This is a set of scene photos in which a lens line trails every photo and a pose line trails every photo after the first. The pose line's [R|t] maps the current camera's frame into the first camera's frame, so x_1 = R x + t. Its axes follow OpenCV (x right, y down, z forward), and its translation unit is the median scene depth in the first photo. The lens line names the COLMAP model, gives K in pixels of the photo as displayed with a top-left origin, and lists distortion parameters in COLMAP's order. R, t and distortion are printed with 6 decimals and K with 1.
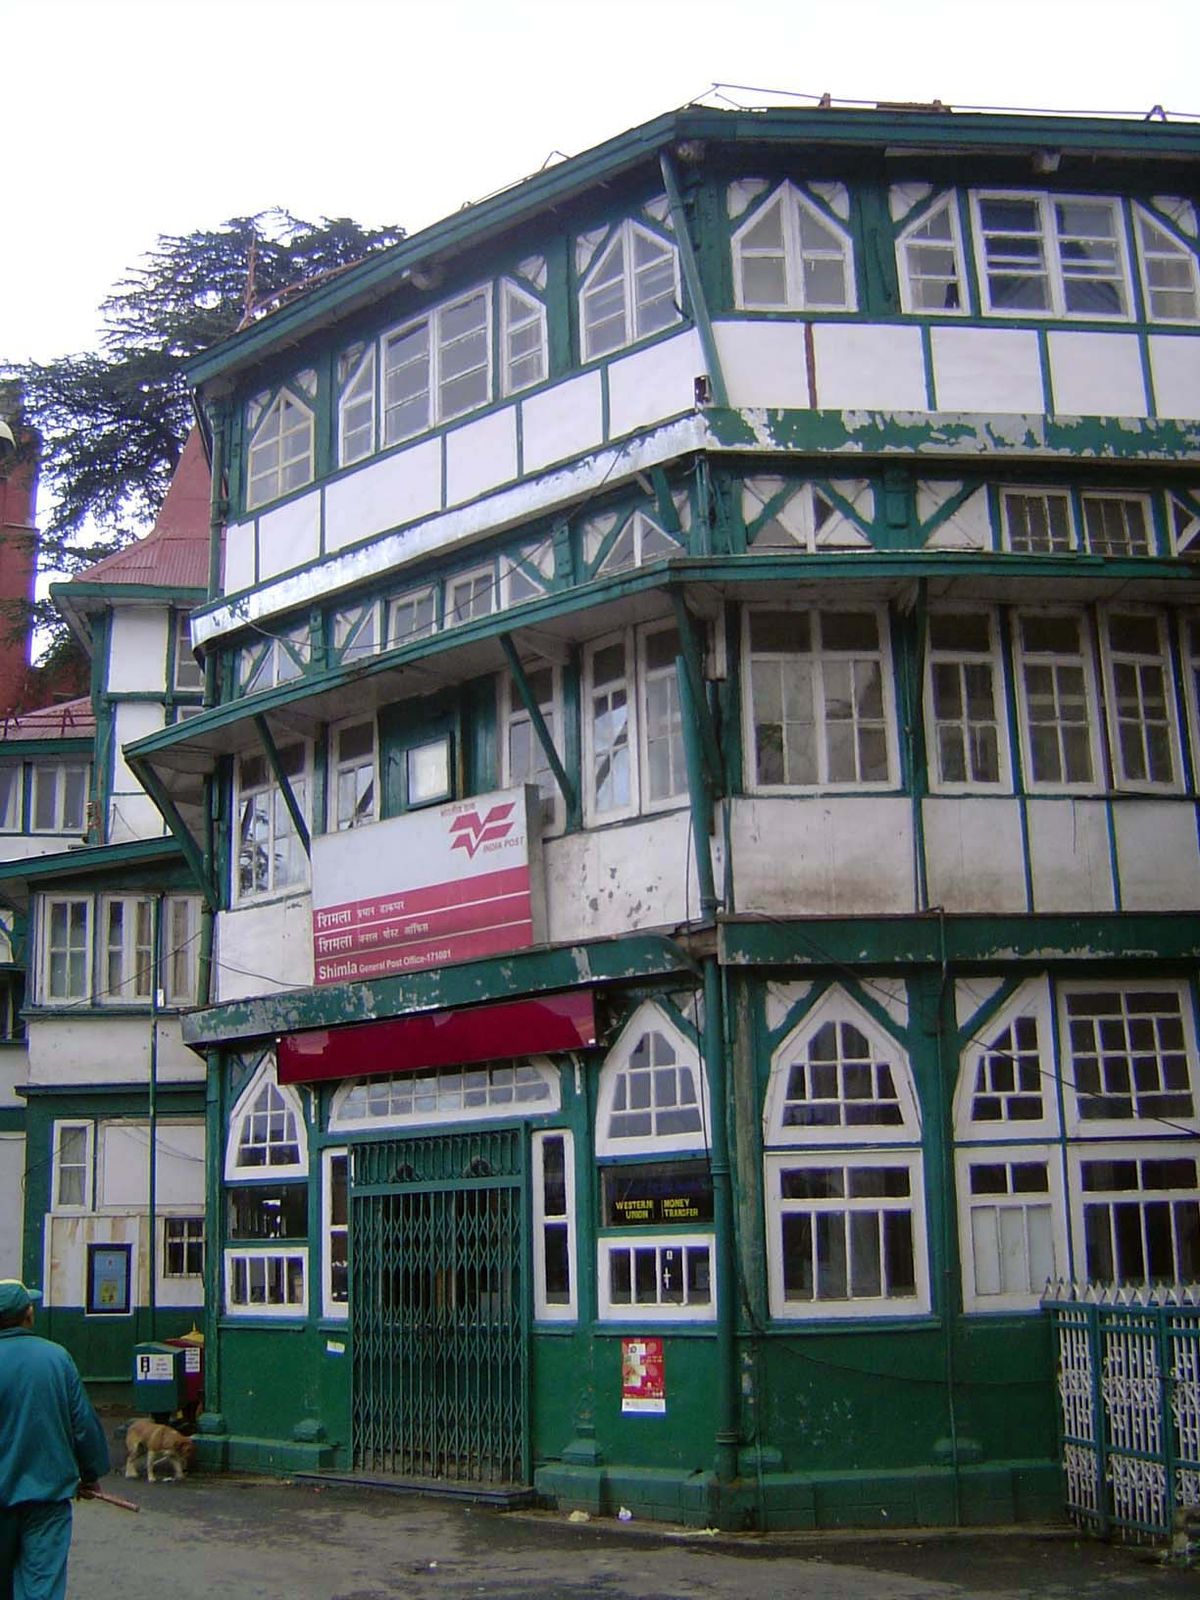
lens RADIAL K [[1855.5, 0, 602.8], [0, 1855.5, 797.6], [0, 0, 1]] dist [-0.108489, 0.000000]
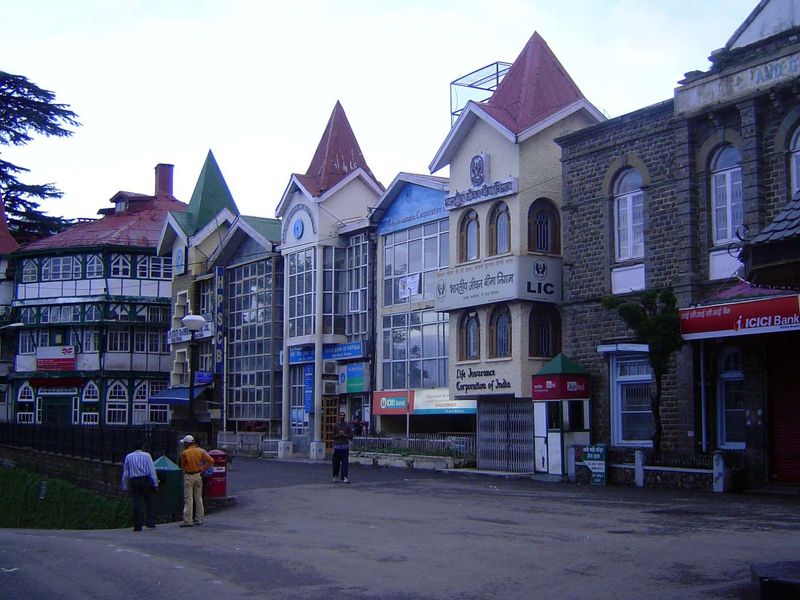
lens RADIAL K [[1167.5, 0, 401.6], [0, 1167.5, 301.5], [0, 0, 1]] dist [-0.094446, 0.000000]
pose [[0.957660, 0.058326, 0.281931, -0.102471], [-0.096010, 0.987907, 0.121747, -0.813911], [-0.271420, -0.143661, 0.951679, -3.386158]]
